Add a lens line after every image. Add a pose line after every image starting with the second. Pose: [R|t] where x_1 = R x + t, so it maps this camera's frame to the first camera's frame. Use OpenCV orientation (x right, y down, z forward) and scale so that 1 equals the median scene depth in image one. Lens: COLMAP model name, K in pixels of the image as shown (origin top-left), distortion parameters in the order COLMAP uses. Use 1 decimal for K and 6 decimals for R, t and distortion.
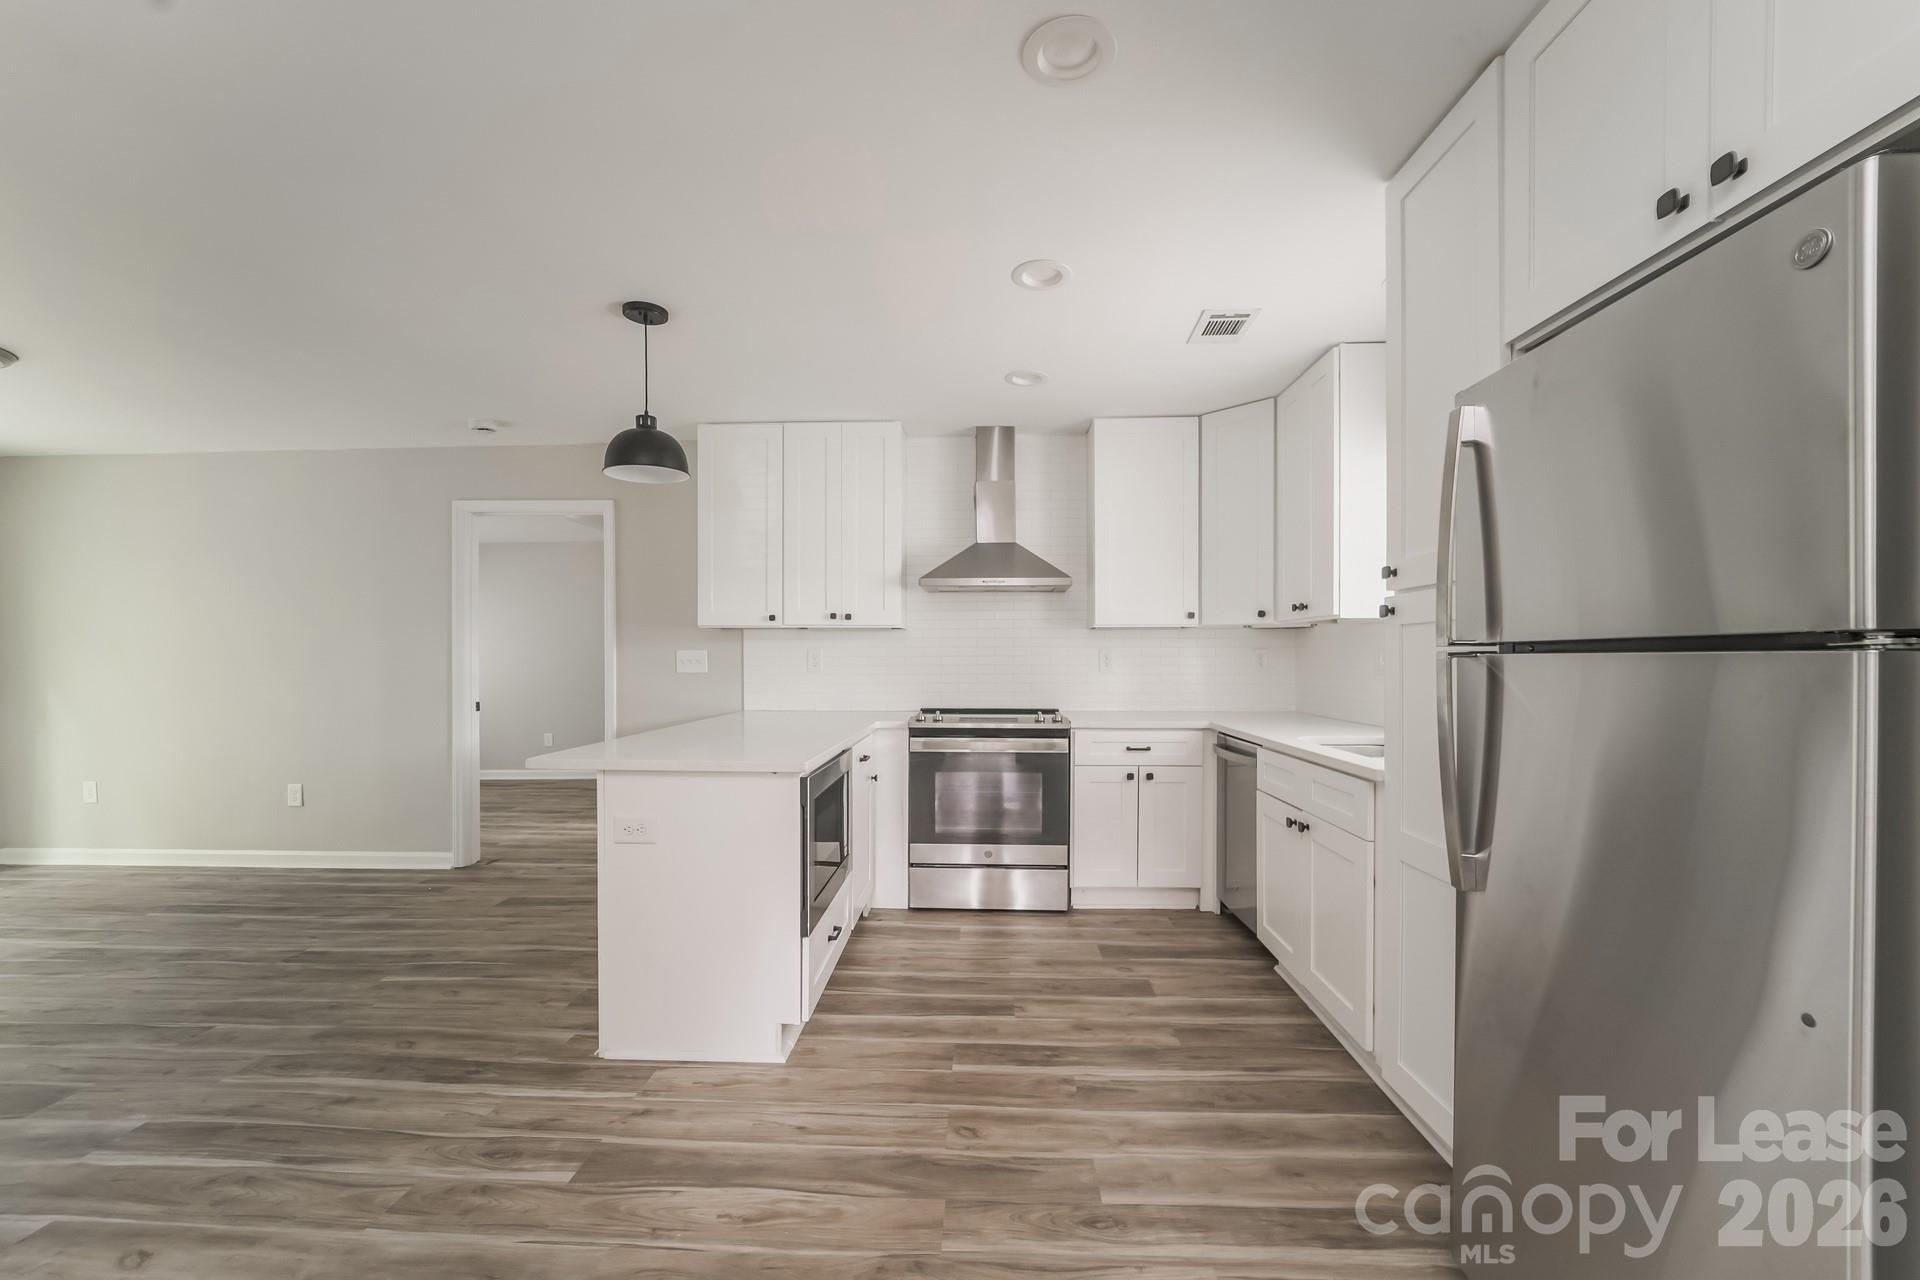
lens RADIAL K [[779.7, 0, 950.9], [0, 779.7, 653.9], [0, 0, 1]] dist [-0.007174, 0.000031]
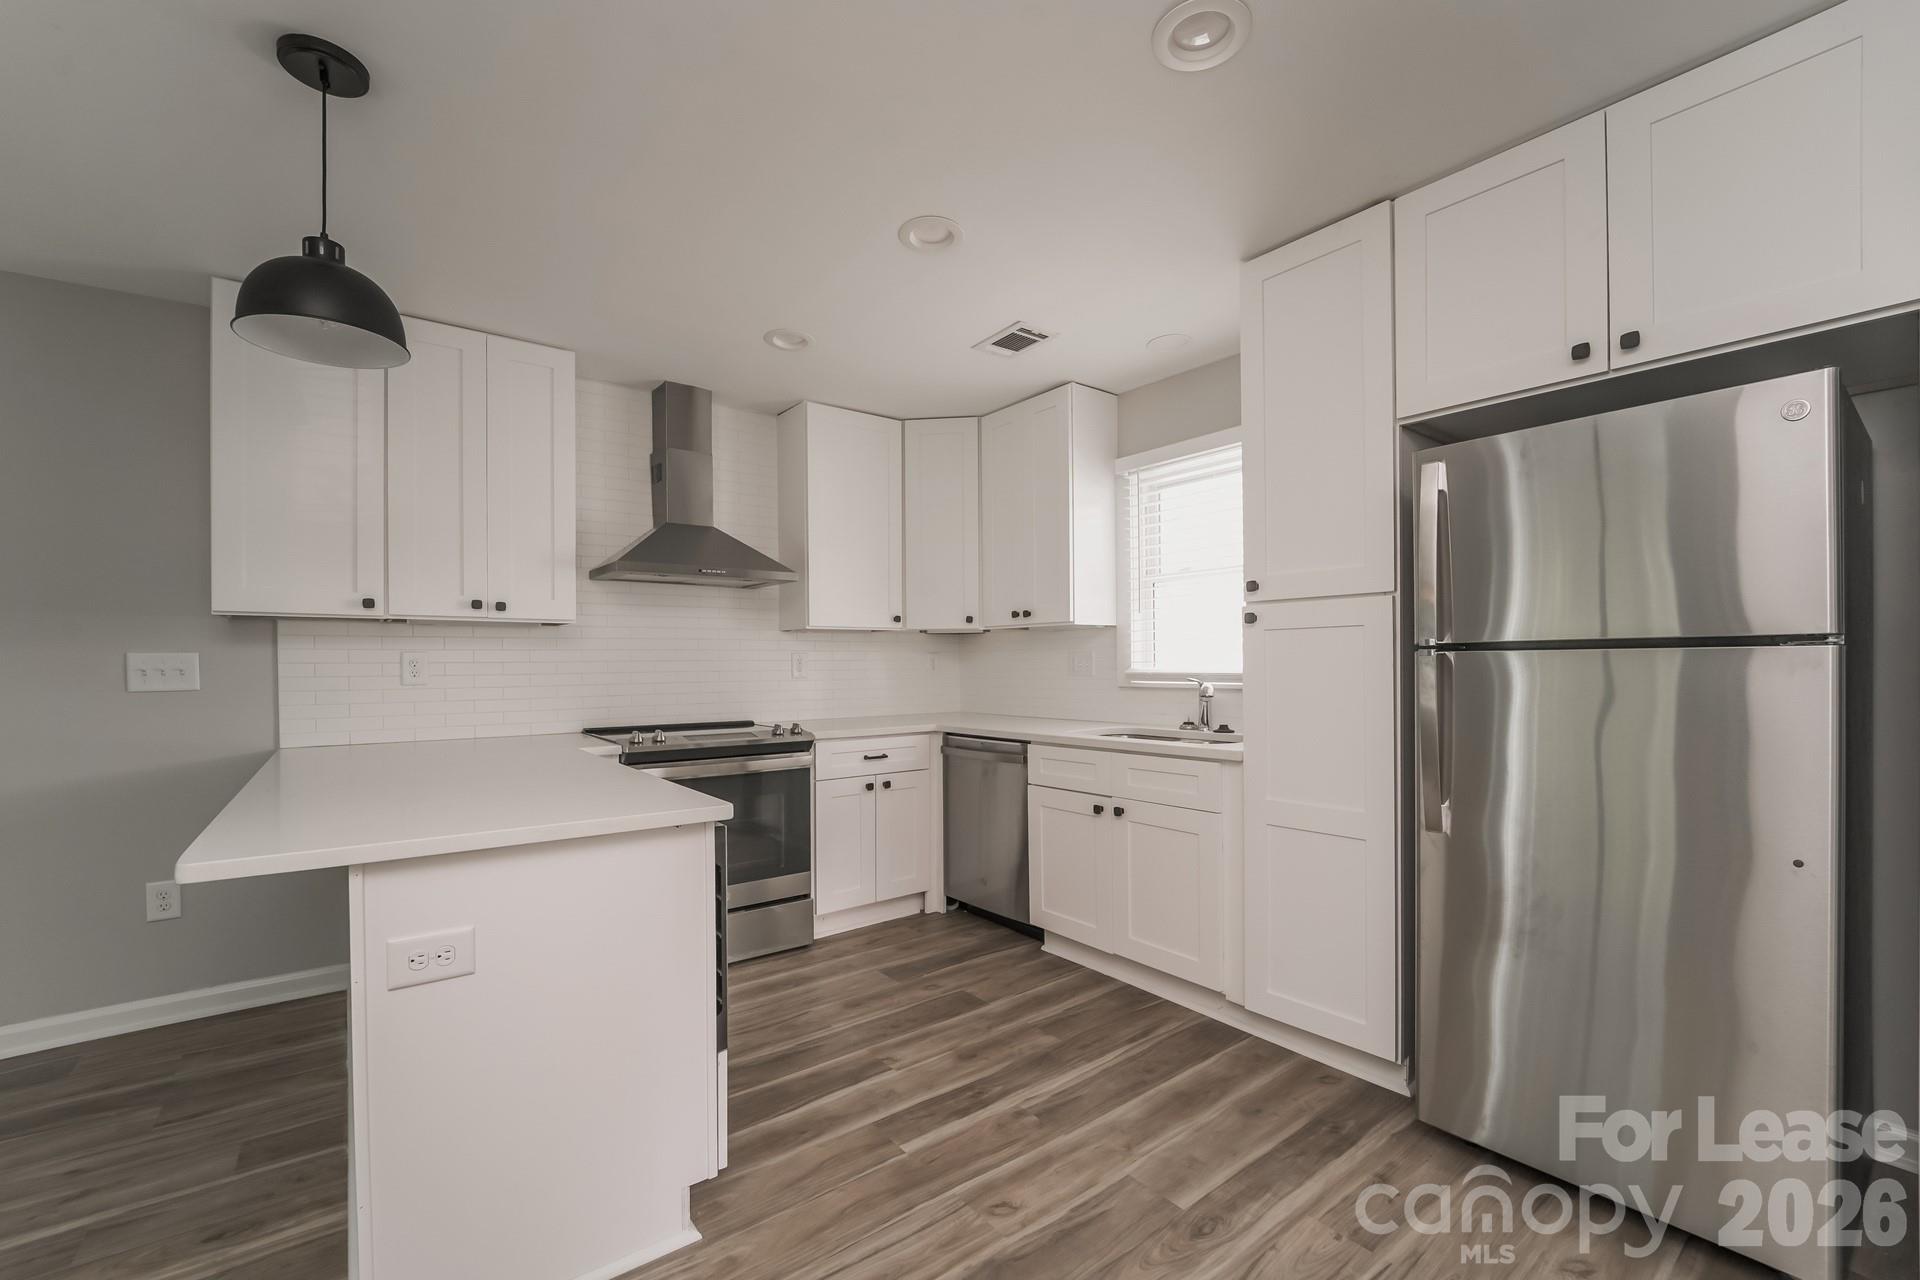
lens RADIAL K [[793.4, 0, 964.2], [0, 793.4, 652.2], [0, 0, 1]] dist [-0.010096, -0.000299]
pose [[0.763386, 0.003943, 0.645931, -0.377445], [0.003729, 0.999938, -0.010511, 0.005419], [-0.645932, 0.010433, 0.763323, 0.231705]]
